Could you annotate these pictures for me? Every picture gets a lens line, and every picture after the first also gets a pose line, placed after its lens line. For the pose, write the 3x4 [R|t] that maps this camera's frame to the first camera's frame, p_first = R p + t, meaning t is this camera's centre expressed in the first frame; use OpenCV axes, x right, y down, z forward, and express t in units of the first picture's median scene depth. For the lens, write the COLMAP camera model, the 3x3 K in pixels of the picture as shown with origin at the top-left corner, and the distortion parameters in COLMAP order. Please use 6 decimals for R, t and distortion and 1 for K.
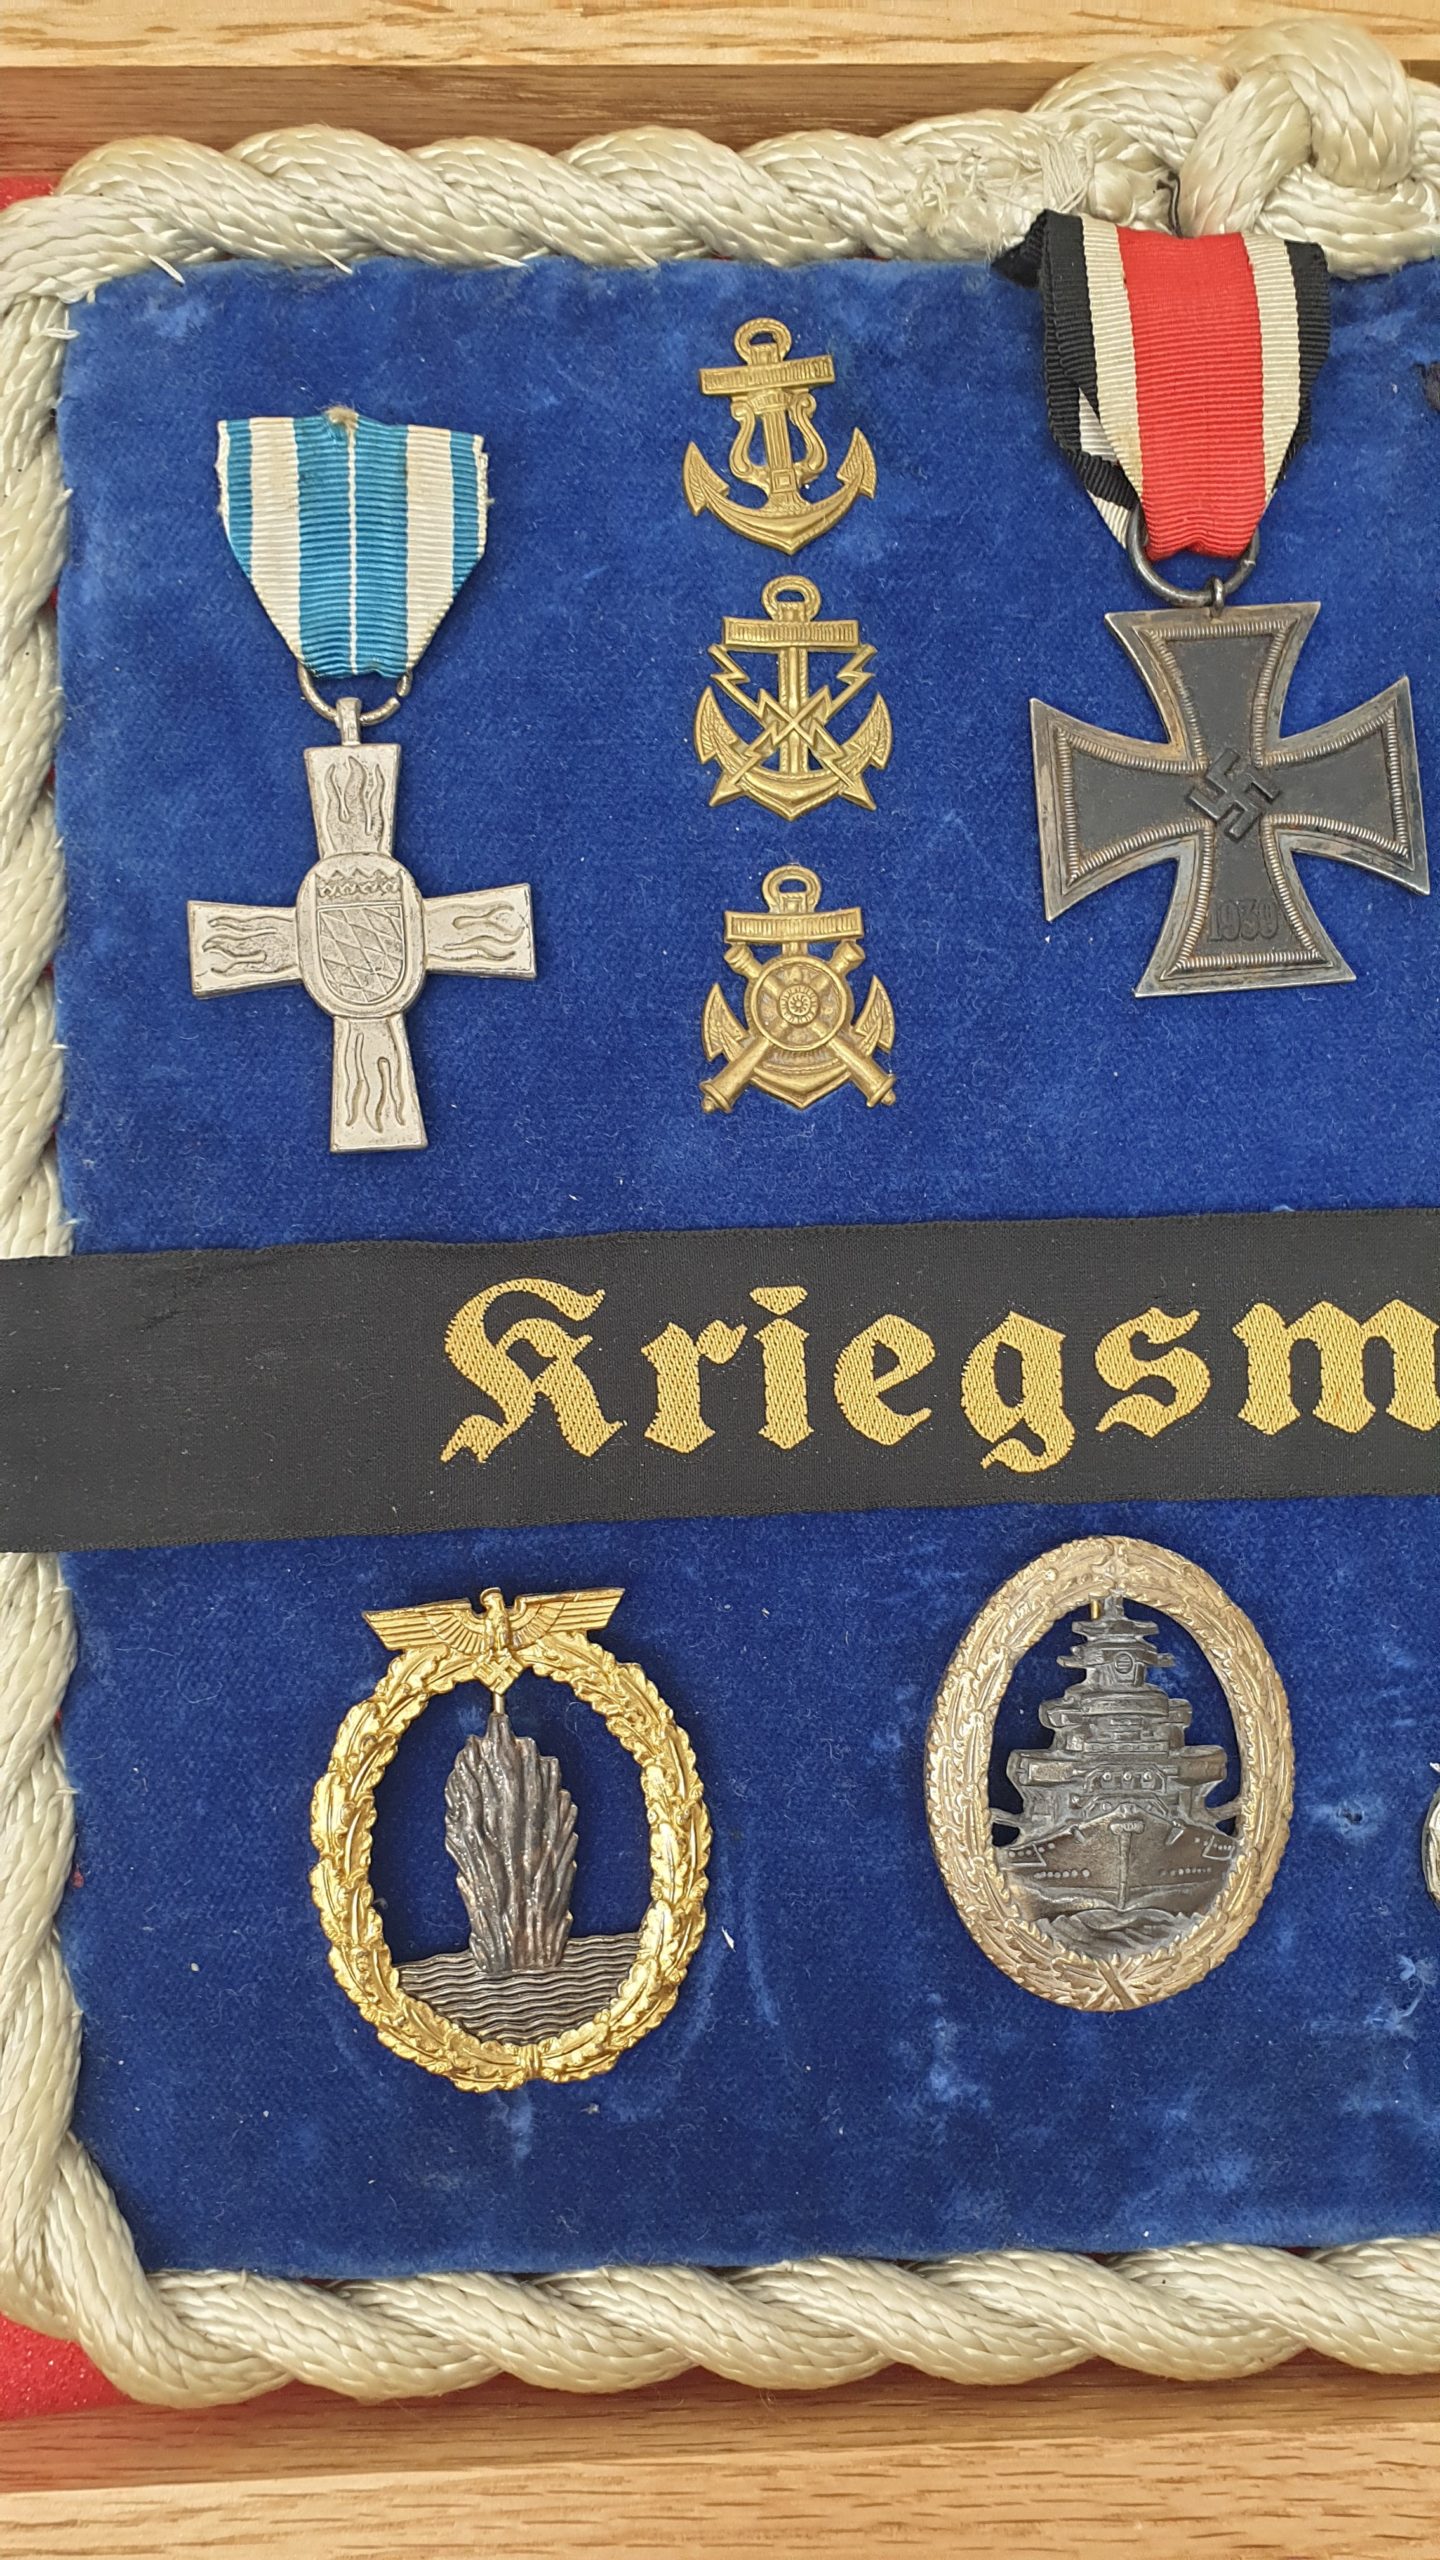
lens RADIAL K [[1904.5, 0, 679.3], [0, 1904.5, 1297.8], [0, 0, 1]] dist [0.017844, 0.012489]
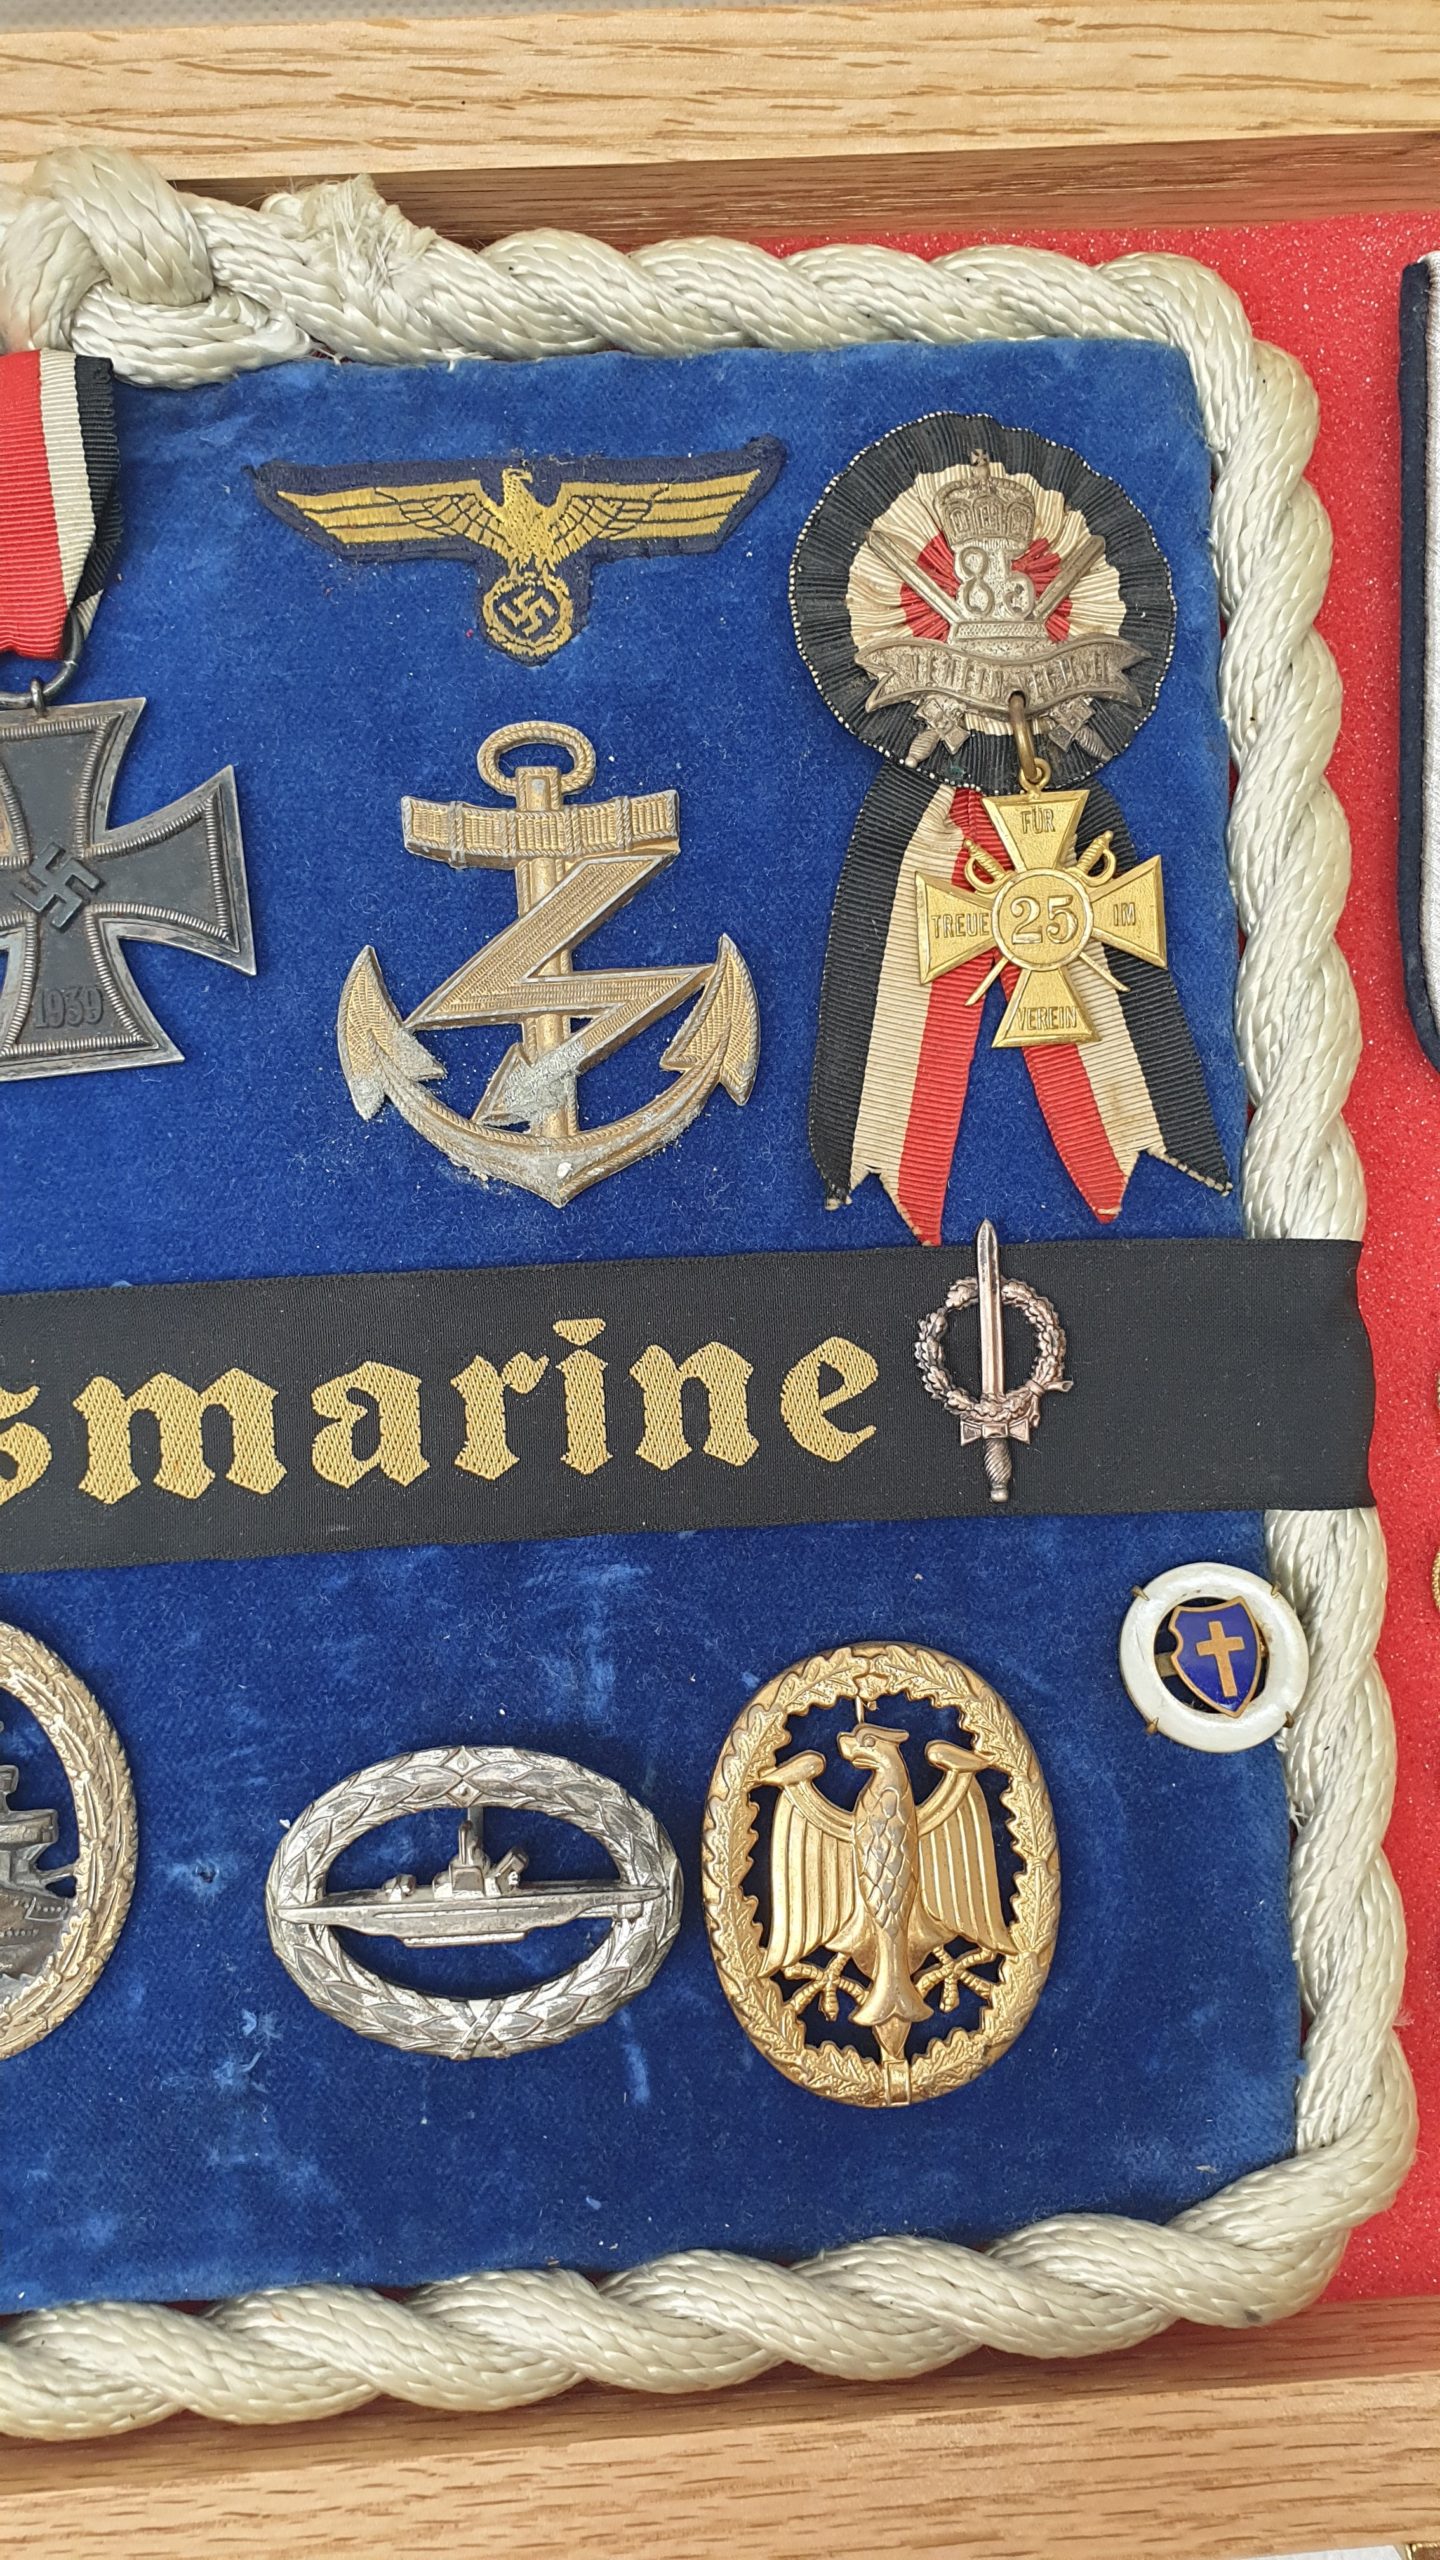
lens RADIAL K [[1853.6, 0, 720.0], [0, 1853.6, 1280.0], [0, 0, 1]] dist [0.021743, 0.000592]
pose [[0.999146, -0.036512, -0.019356, 0.663332], [0.036147, 0.999168, -0.018874, -0.018526], [0.020029, 0.018159, 0.999634, 0.004023]]
